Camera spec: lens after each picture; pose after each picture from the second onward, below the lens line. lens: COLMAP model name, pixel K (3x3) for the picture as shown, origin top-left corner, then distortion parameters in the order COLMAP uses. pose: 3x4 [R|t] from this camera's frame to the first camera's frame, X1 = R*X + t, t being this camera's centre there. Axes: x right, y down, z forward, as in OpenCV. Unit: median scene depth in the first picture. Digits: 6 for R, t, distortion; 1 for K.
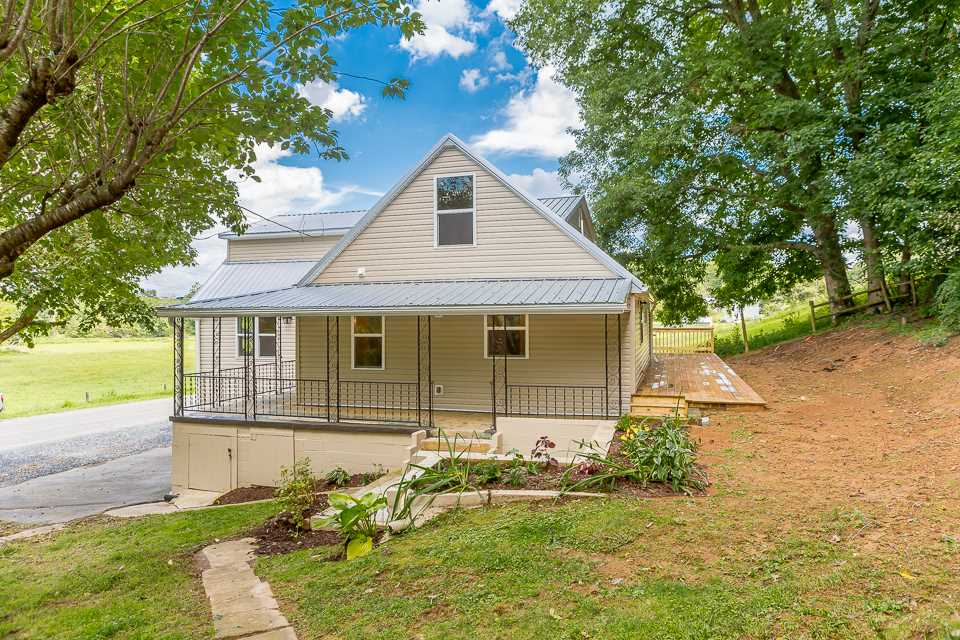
lens RADIAL K [[652.7, 0, 478.7], [0, 652.7, 301.1], [0, 0, 1]] dist [-0.027053, 0.000959]
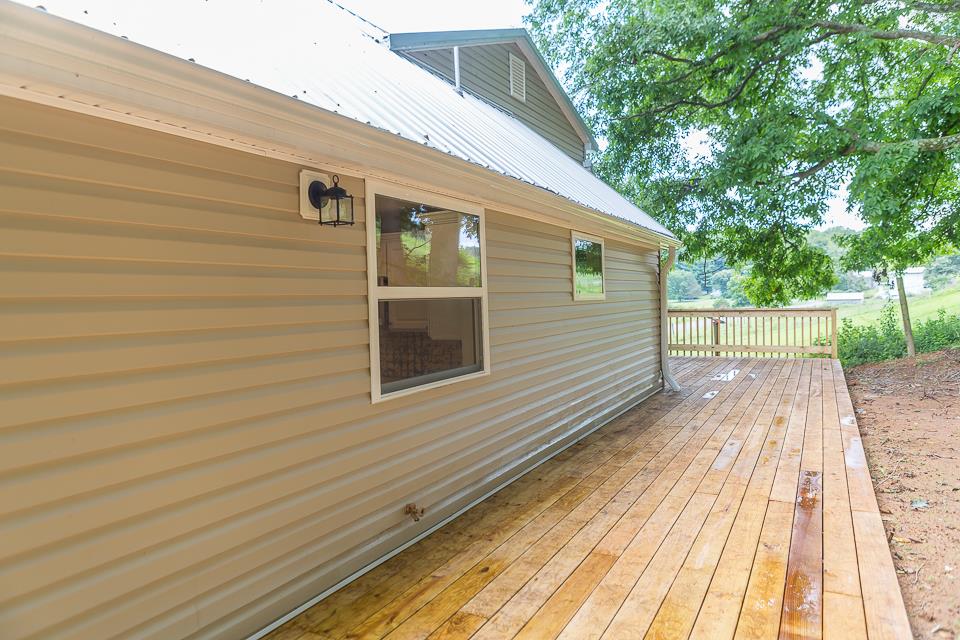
lens RADIAL K [[652.7, 0, 478.7], [0, 652.7, 301.1], [0, 0, 1]] dist [-0.027053, 0.000959]
pose [[0.980735, -0.015810, -0.194700, 0.176222], [0.021321, 0.999428, 0.026240, 0.016191], [0.194174, -0.029886, 0.980512, 0.431443]]
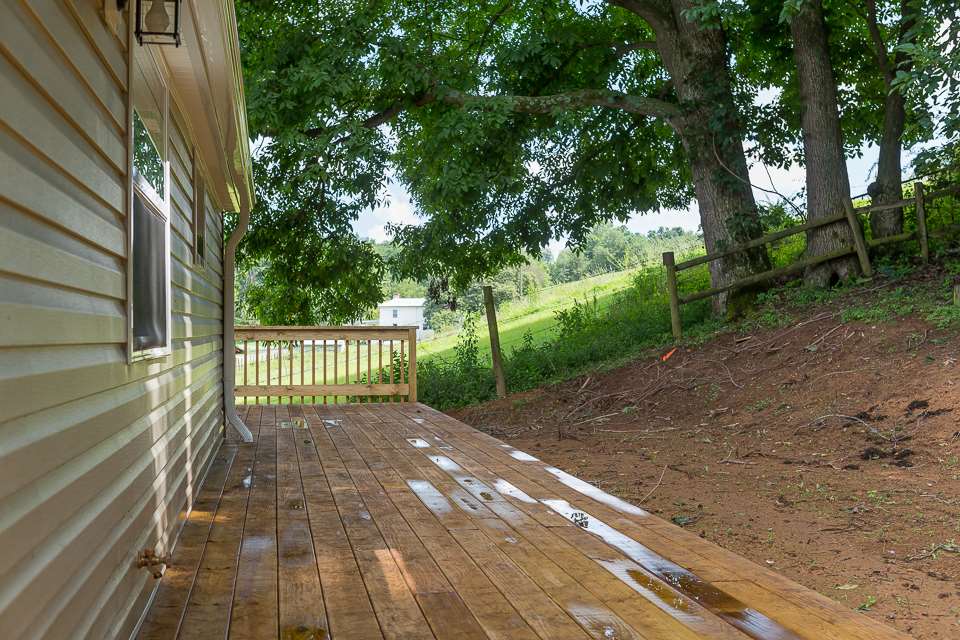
lens RADIAL K [[1165.9, 0, 480.0], [0, 1165.9, 320.0], [0, 0, 1]] dist [-0.092530, 0.008681]
pose [[0.893744, 0.006075, 0.448537, 0.113794], [-0.009740, 0.999935, 0.005864, 0.031735], [-0.448472, -0.009610, 0.893745, 0.419995]]
